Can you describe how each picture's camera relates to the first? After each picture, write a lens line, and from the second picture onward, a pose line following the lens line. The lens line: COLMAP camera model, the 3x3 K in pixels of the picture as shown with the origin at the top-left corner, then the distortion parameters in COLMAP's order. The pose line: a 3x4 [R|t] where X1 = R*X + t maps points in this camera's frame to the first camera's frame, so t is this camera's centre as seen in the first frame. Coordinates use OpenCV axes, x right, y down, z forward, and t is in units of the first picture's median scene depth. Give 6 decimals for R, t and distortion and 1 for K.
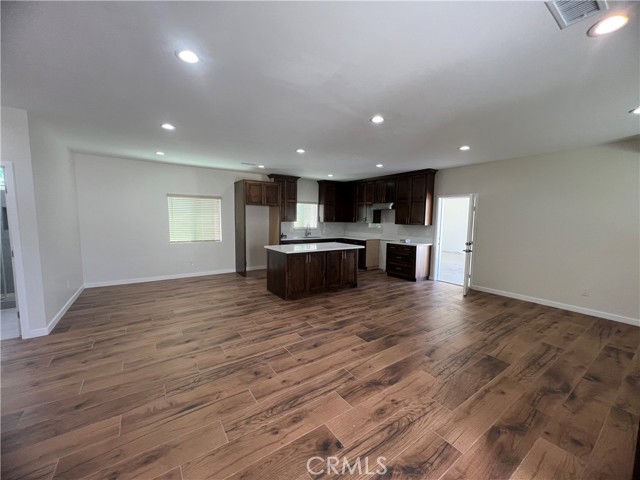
lens RADIAL K [[254.7, 0, 321.2], [0, 254.7, 241.1], [0, 0, 1]] dist [-0.000006, 0.000630]
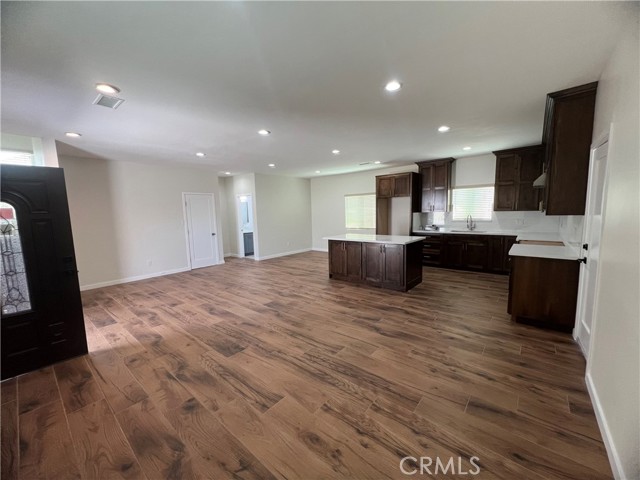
lens RADIAL K [[254.7, 0, 321.2], [0, 254.7, 241.1], [0, 0, 1]] dist [-0.000006, 0.000630]
pose [[0.269464, 0.090769, -0.958723, 1.355618], [-0.055482, 0.995358, 0.078644, -0.051093], [0.961411, 0.032000, 0.273250, 0.824537]]
